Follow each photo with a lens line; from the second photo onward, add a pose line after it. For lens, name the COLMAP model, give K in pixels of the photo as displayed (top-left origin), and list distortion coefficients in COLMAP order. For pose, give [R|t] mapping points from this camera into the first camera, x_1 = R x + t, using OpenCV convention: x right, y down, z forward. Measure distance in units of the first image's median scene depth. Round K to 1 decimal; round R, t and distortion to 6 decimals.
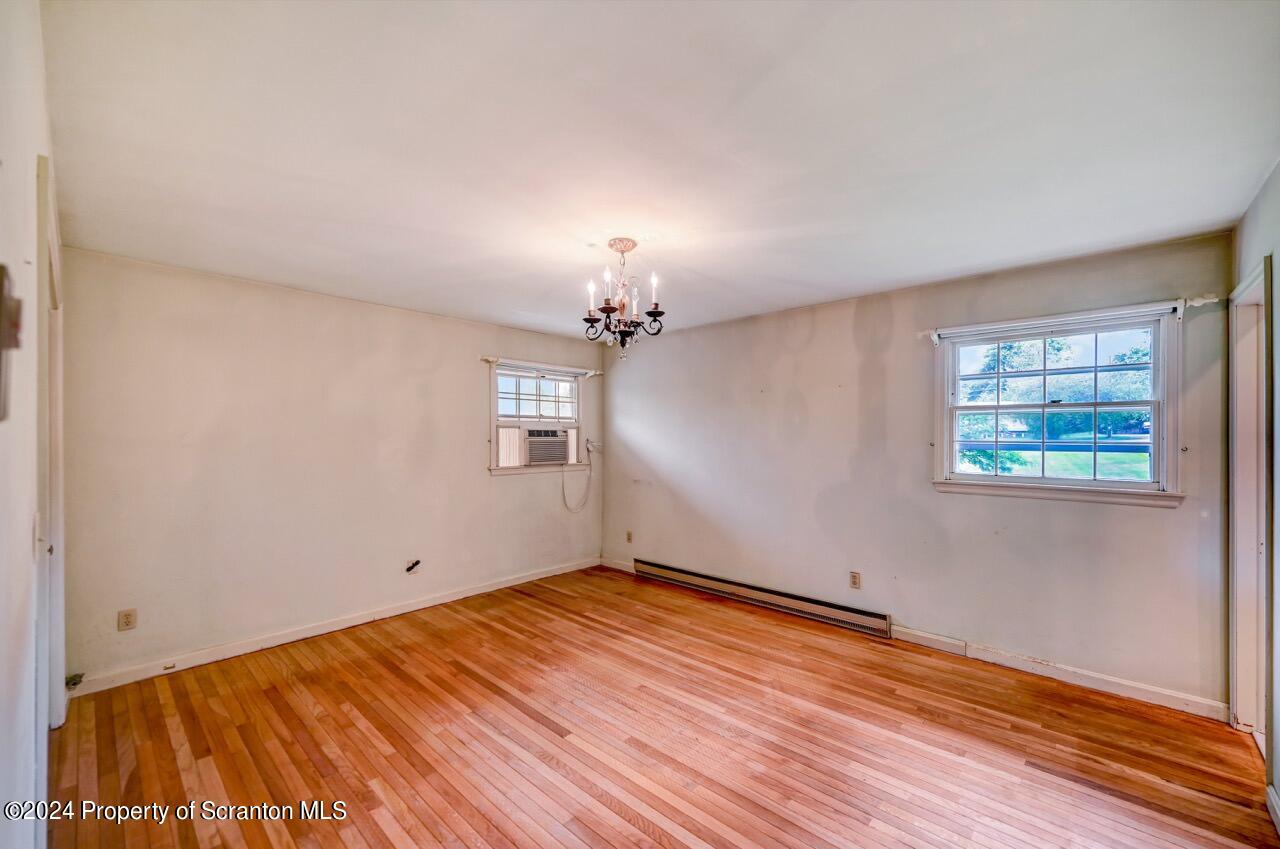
lens RADIAL K [[516.4, 0, 640.9], [0, 516.4, 432.9], [0, 0, 1]] dist [-0.000875, -0.000065]
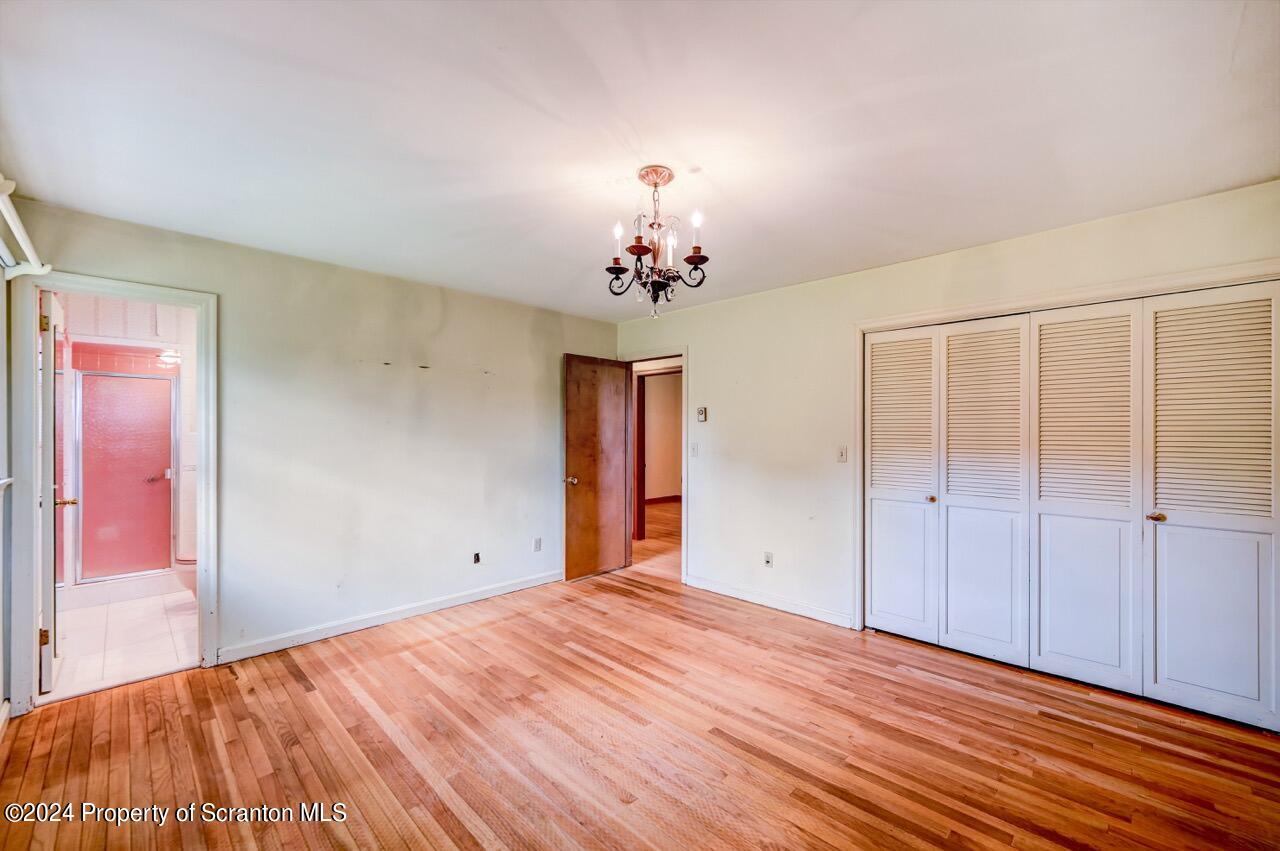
lens RADIAL K [[516.4, 0, 640.9], [0, 516.4, 433.9], [0, 0, 1]] dist [-0.000875, -0.000065]
pose [[-0.999526, -0.001485, 0.030763, -0.028692], [-0.001437, 0.999998, 0.001557, 0.029390], [-0.030765, 0.001512, -0.999525, 1.378175]]
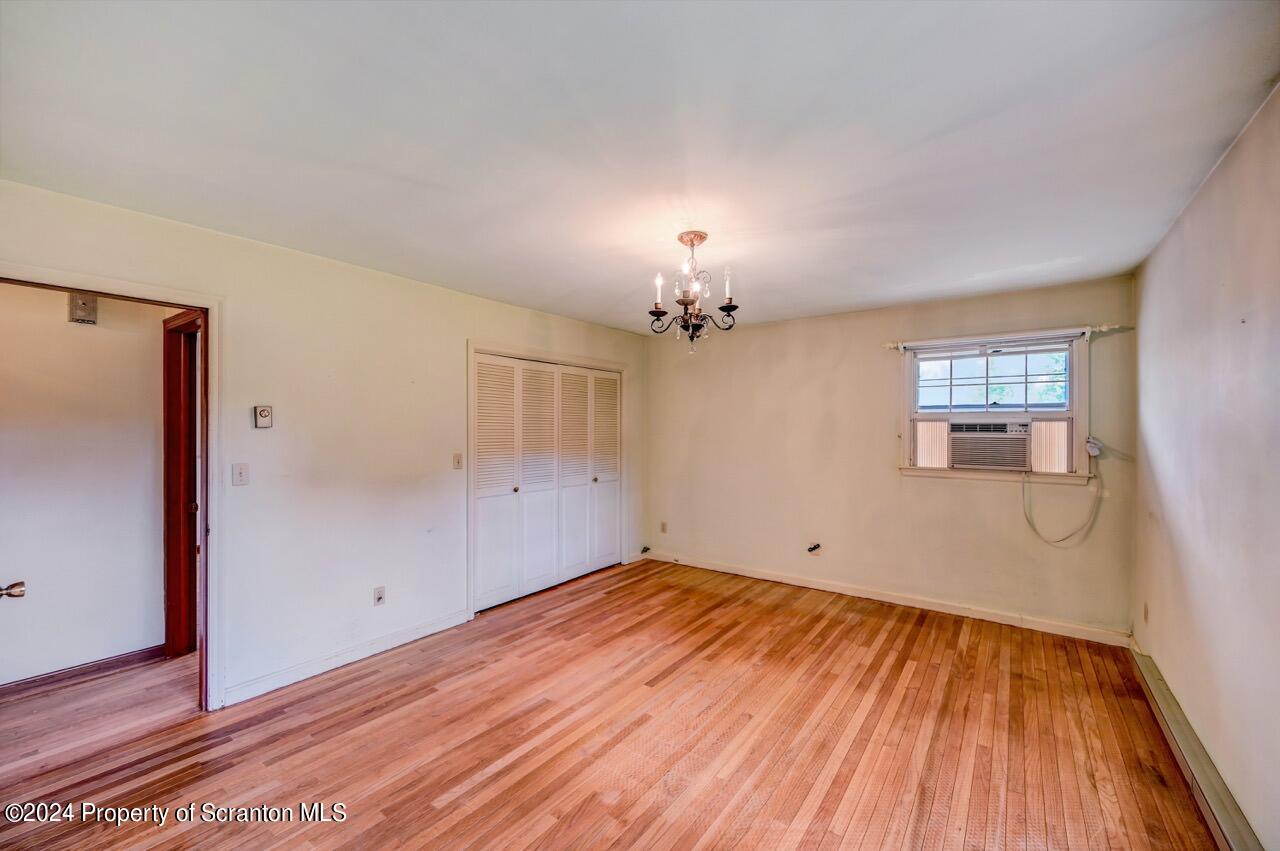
lens RADIAL K [[508.4, 0, 642.9], [0, 508.4, 425.9], [0, 0, 1]] dist [0.000856, -0.000055]
pose [[0.112220, -0.004217, -0.993674, 0.710796], [0.001898, 0.999990, -0.004029, 0.000079], [0.993682, -0.001434, 0.112227, 0.608060]]
